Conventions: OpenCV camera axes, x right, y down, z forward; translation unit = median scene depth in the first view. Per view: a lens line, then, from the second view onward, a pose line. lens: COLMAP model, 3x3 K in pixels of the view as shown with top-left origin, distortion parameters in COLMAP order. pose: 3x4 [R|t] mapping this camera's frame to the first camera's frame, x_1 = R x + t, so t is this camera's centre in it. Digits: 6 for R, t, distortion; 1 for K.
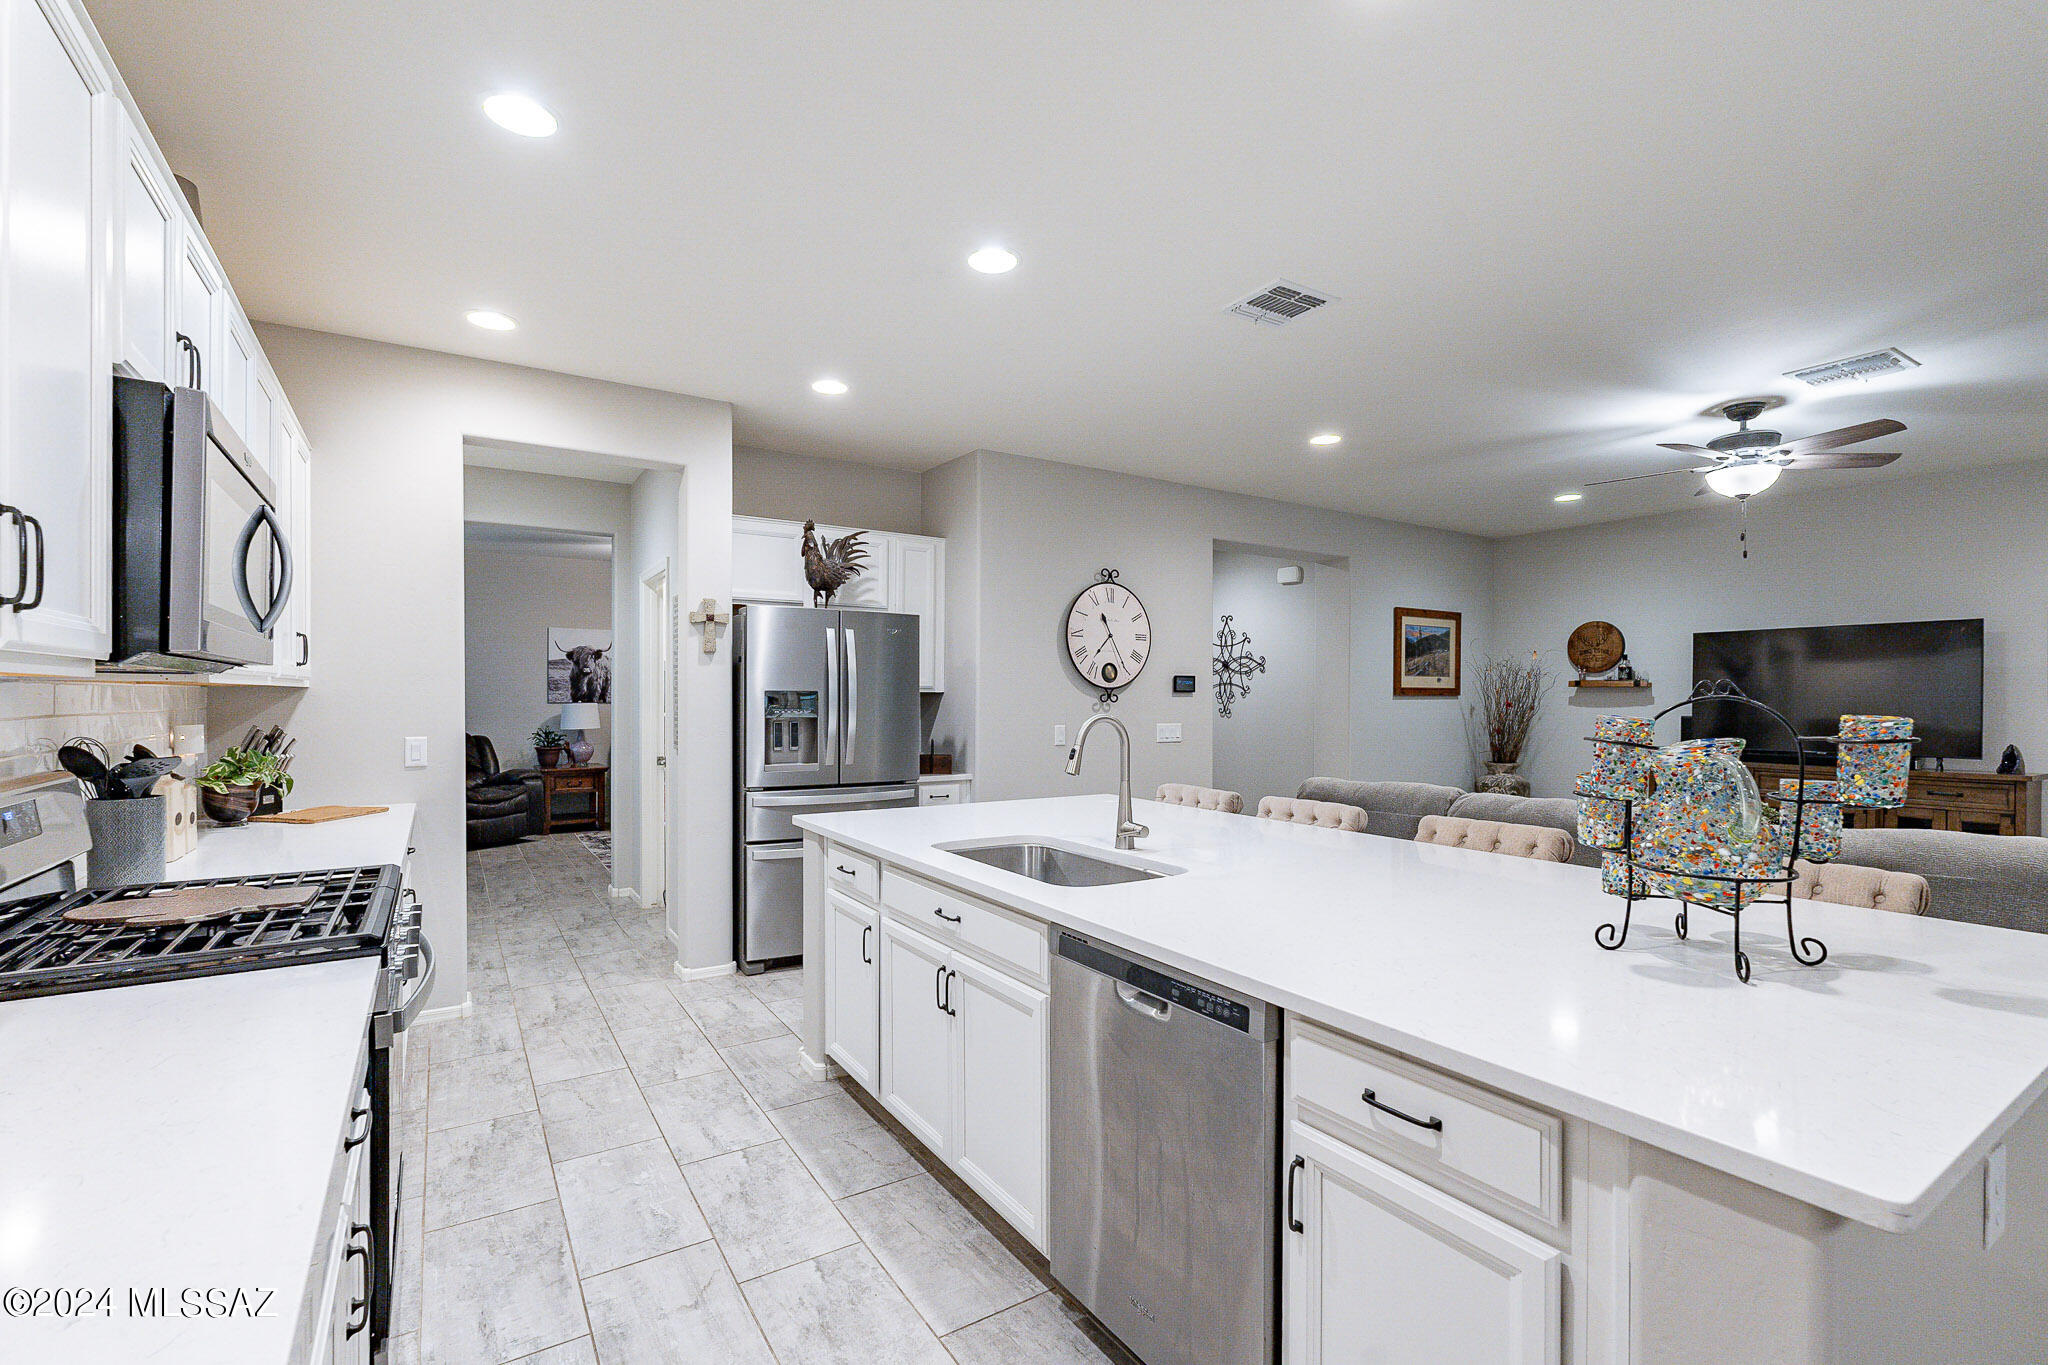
lens RADIAL K [[899.2, 0, 1025.8], [0, 899.2, 694.5], [0, 0, 1]] dist [-0.001094, -0.000068]
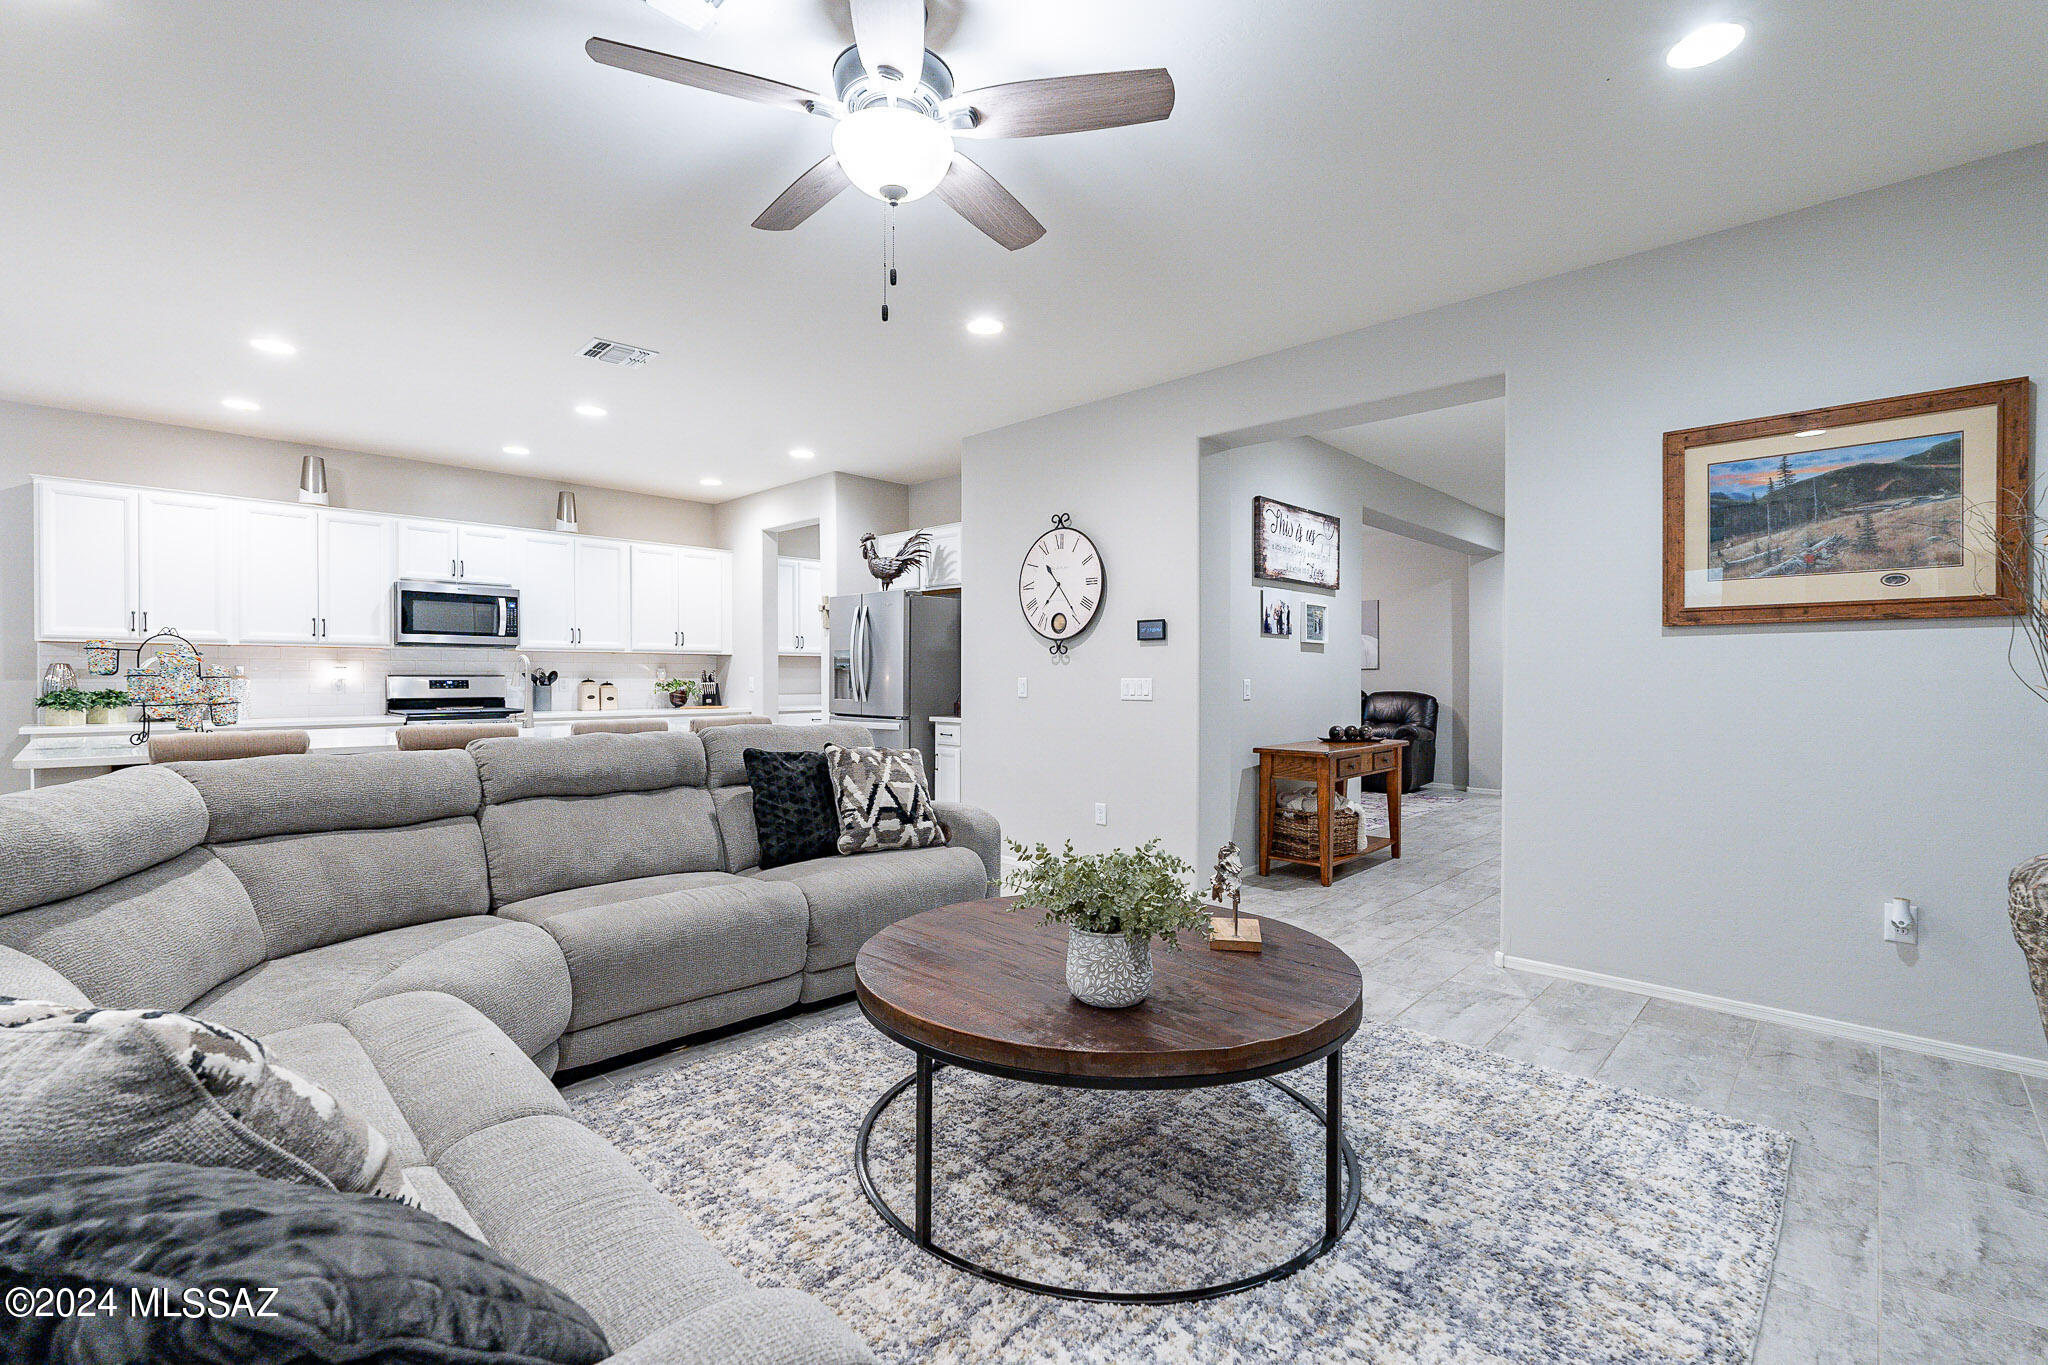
lens RADIAL K [[896.4, 0, 1024.0], [0, 896.4, 682.5], [0, 0, 1]] dist [-0.000876, -0.000052]
pose [[0.229788, 0.002647, -0.973237, 0.949020], [0.001655, 0.999994, 0.003110, 0.033551], [0.973239, -0.002325, 0.229782, 0.701971]]
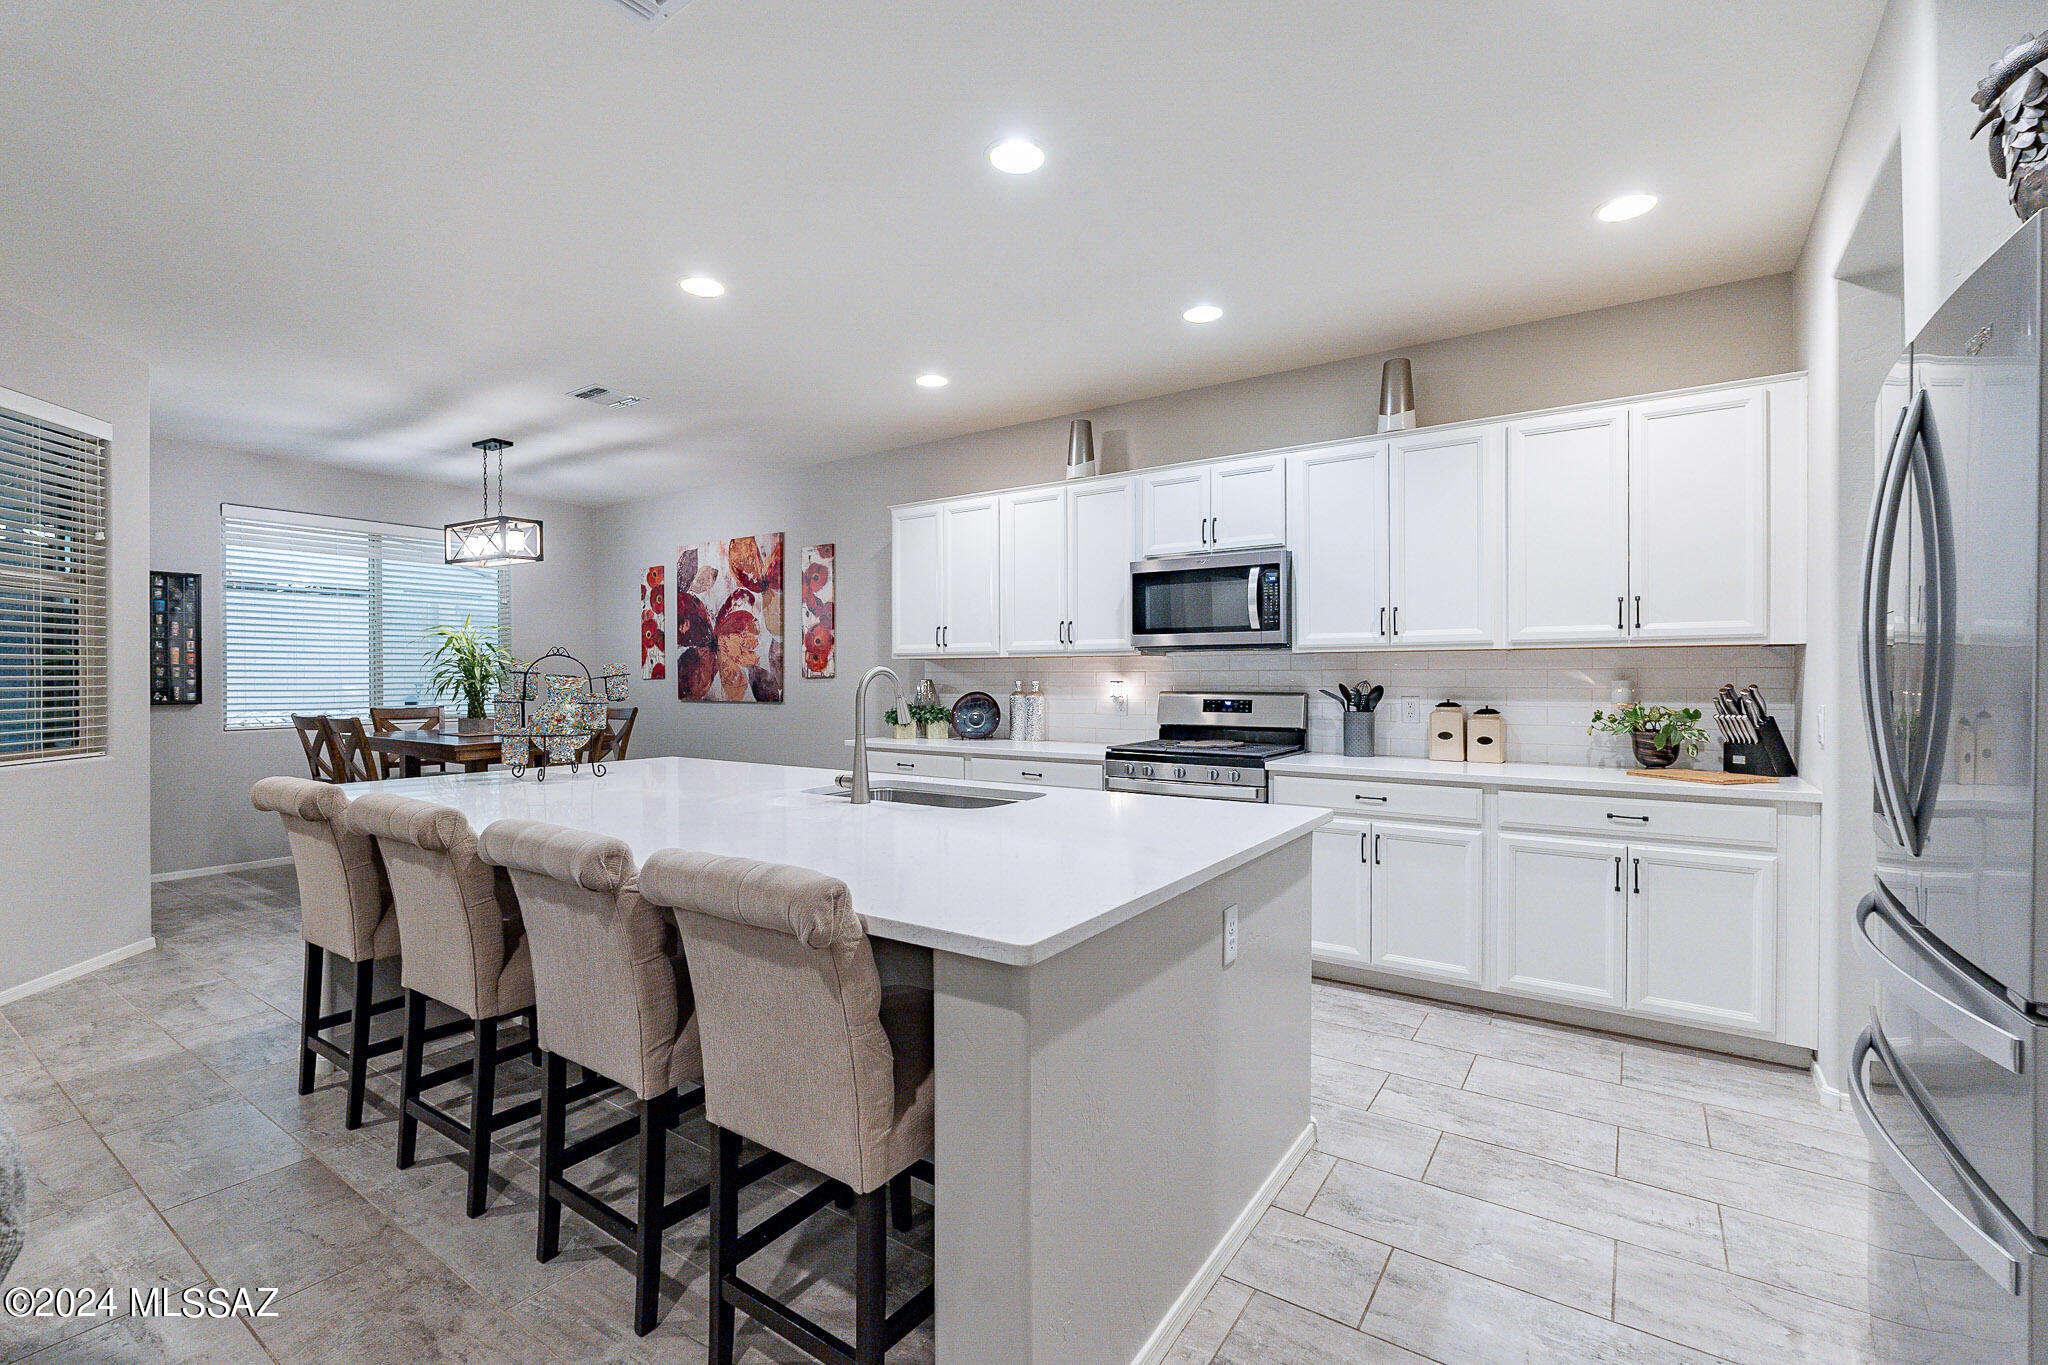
lens RADIAL K [[893.3, 0, 1024.0], [0, 893.3, 682.5], [0, 0, 1]] dist [-0.003560, -0.000333]
pose [[-0.924505, 0.000820, -0.381168, 0.141298], [-0.000554, 0.999994, 0.003496, 0.016026], [0.381168, 0.003444, -0.924499, 0.885054]]
